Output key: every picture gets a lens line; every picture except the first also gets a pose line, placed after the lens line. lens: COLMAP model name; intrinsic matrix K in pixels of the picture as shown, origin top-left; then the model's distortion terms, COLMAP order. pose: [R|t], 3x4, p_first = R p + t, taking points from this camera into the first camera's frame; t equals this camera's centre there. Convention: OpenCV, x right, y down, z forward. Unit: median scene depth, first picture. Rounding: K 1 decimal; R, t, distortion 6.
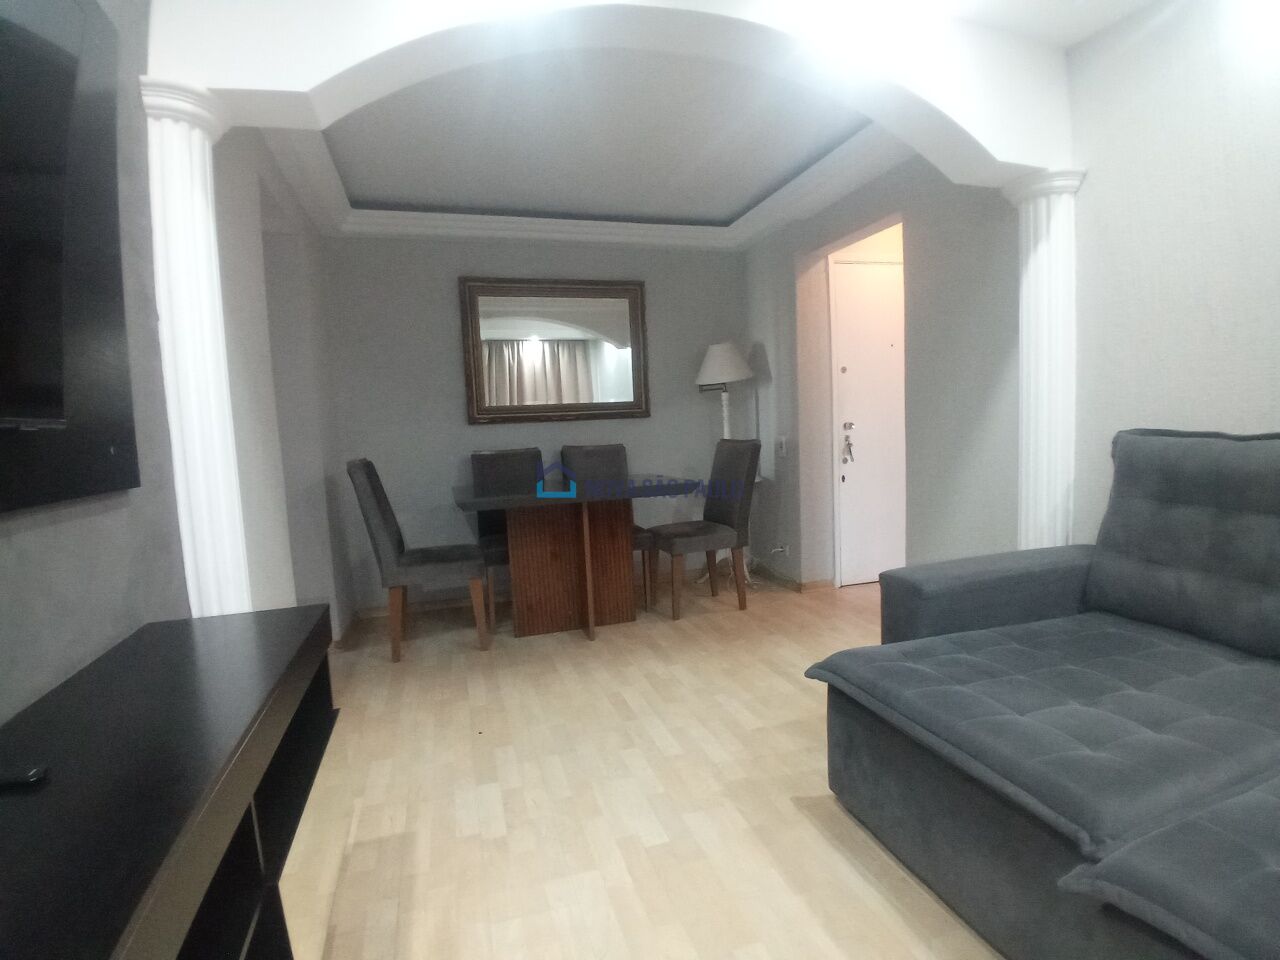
lens RADIAL K [[634.0, 0, 640.4], [0, 634.0, 488.1], [0, 0, 1]] dist [-0.000142, -0.042690]
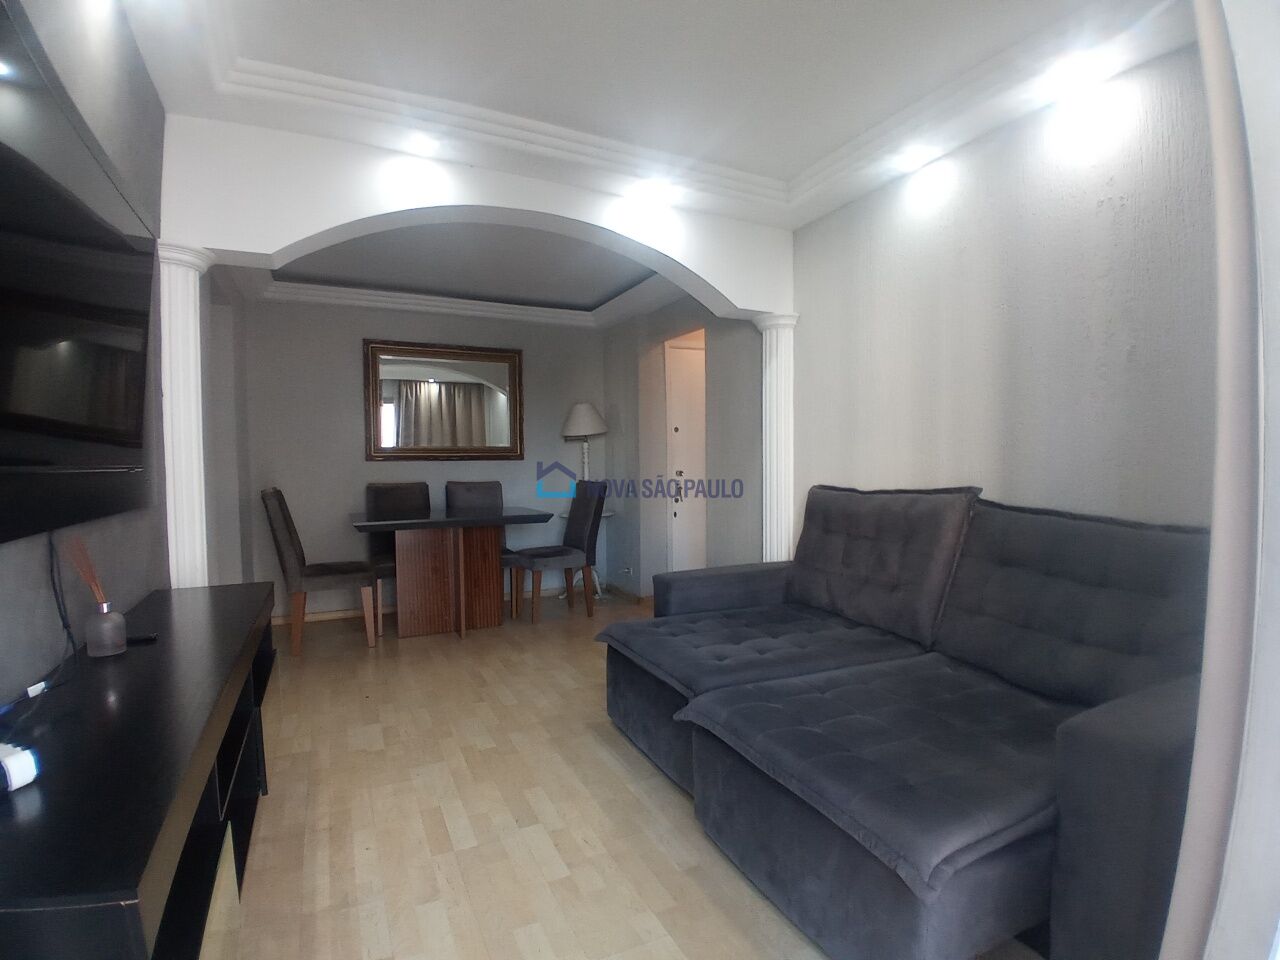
lens RADIAL K [[634.0, 0, 640.4], [0, 634.0, 488.1], [0, 0, 1]] dist [-0.000142, -0.042690]
pose [[0.988055, 0.030822, 0.150988, 0.072846], [-0.022235, 0.998055, -0.058237, 0.009843], [-0.152490, 0.054185, 0.986819, -0.306354]]
